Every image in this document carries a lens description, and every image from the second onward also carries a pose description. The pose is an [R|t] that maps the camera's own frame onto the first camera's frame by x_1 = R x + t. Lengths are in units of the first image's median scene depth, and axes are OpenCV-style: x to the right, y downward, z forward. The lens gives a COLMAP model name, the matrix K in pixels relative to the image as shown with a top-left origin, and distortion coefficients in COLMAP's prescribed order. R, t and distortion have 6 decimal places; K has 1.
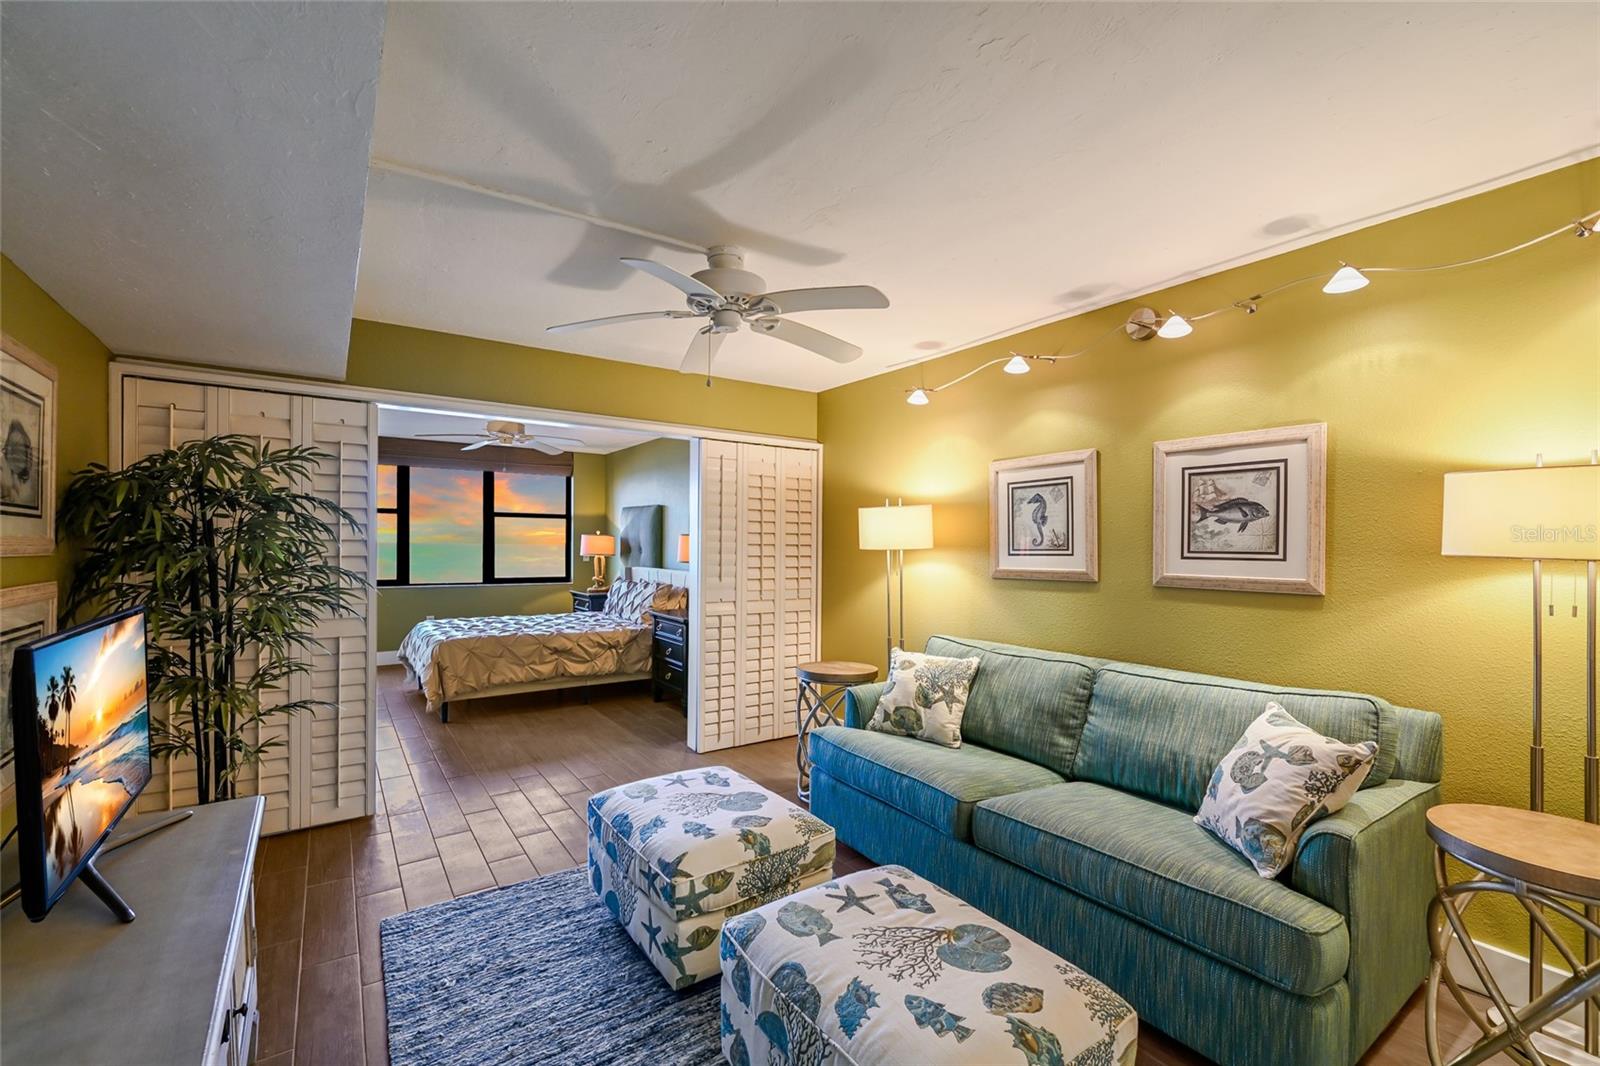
lens RADIAL K [[678.3, 0, 801.7], [0, 678.3, 542.0], [0, 0, 1]] dist [0.002979, 0.000080]
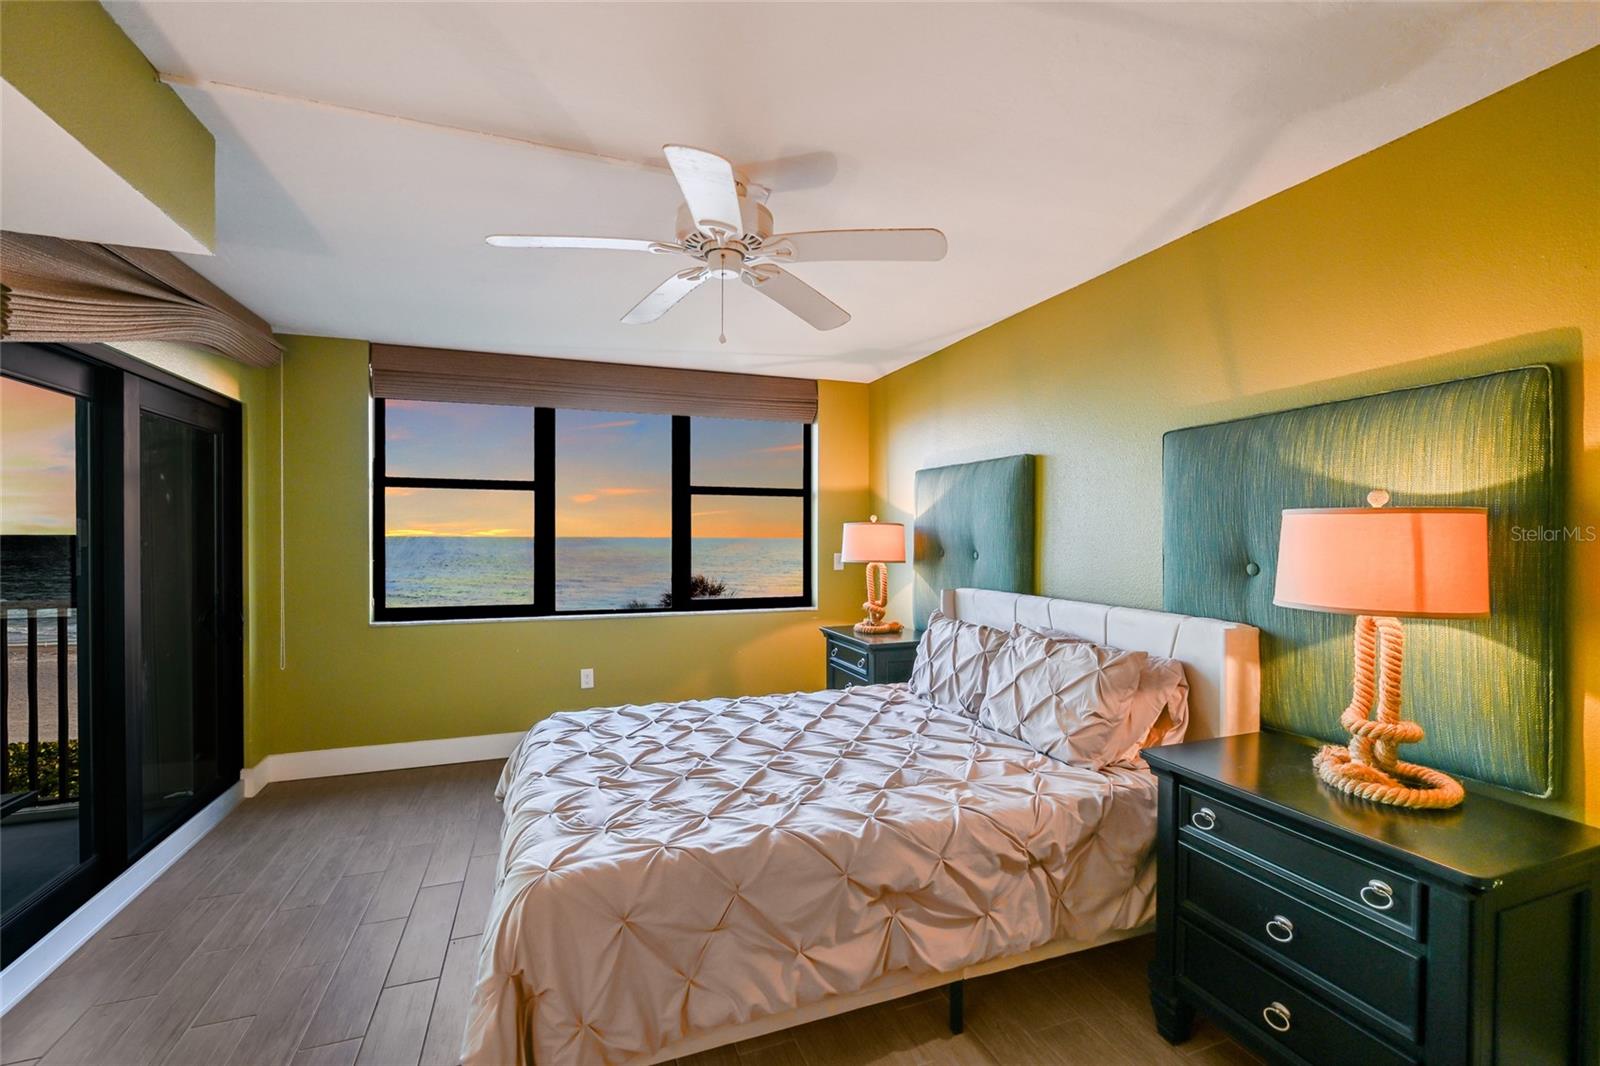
lens RADIAL K [[678.3, 0, 807.6], [0, 678.3, 537.2], [0, 0, 1]] dist [0.002979, 0.000080]
pose [[0.968672, -0.007446, -0.248231, -0.229457], [0.008508, 0.999959, 0.003204, -0.001833], [0.248197, -0.005216, 0.968696, 0.500053]]
